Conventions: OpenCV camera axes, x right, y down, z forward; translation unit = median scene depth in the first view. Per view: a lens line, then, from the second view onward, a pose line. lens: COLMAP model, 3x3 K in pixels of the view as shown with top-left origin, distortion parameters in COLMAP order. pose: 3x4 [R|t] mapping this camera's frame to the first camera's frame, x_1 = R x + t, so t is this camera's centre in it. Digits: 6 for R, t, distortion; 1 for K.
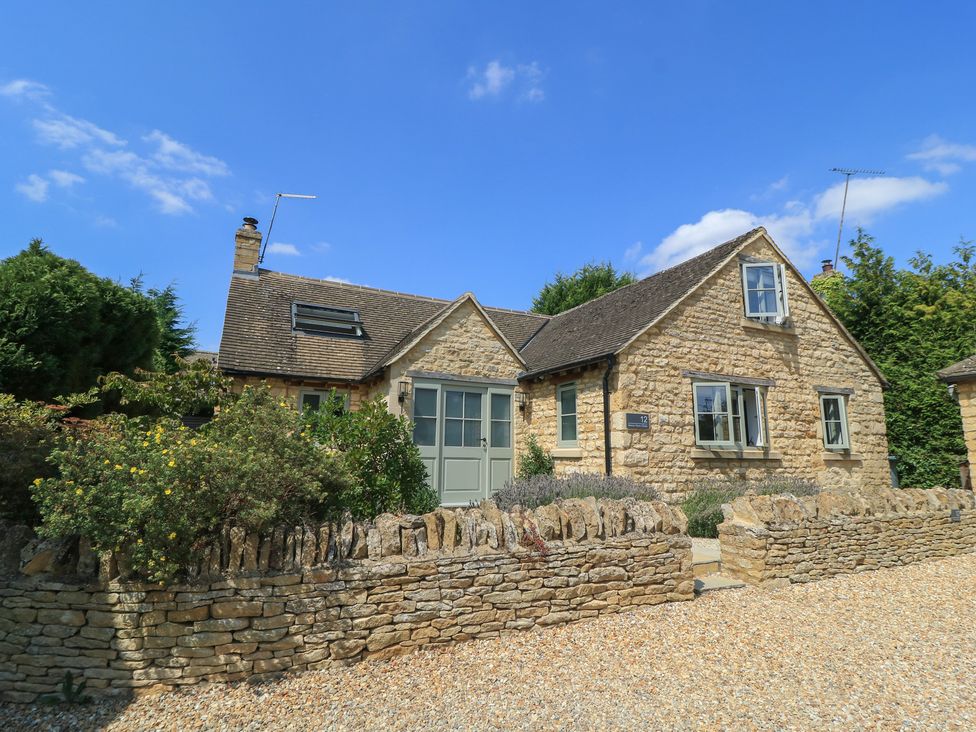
lens RADIAL K [[527.7, 0, 492.4], [0, 527.7, 369.6], [0, 0, 1]] dist [0.012219, -0.024407]
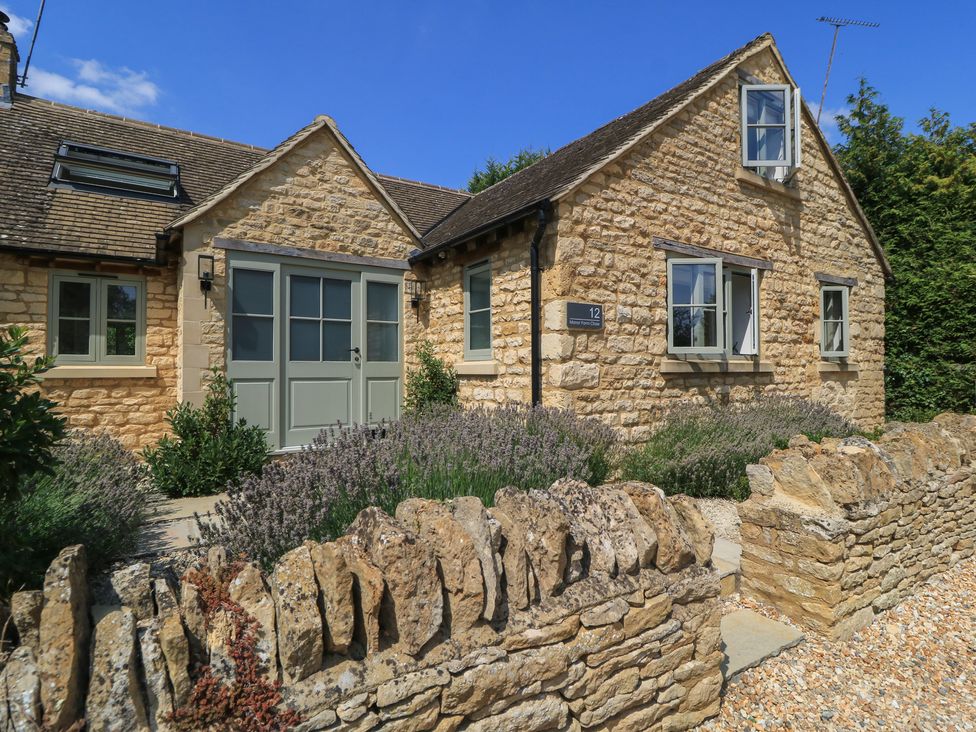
lens RADIAL K [[527.7, 0, 492.4], [0, 527.7, 369.6], [0, 0, 1]] dist [0.012219, -0.024407]
pose [[0.993379, -0.015479, 0.113839, 0.083820], [-0.003108, 0.986899, 0.161312, 0.052147], [-0.114845, -0.160597, 0.980316, 0.345192]]
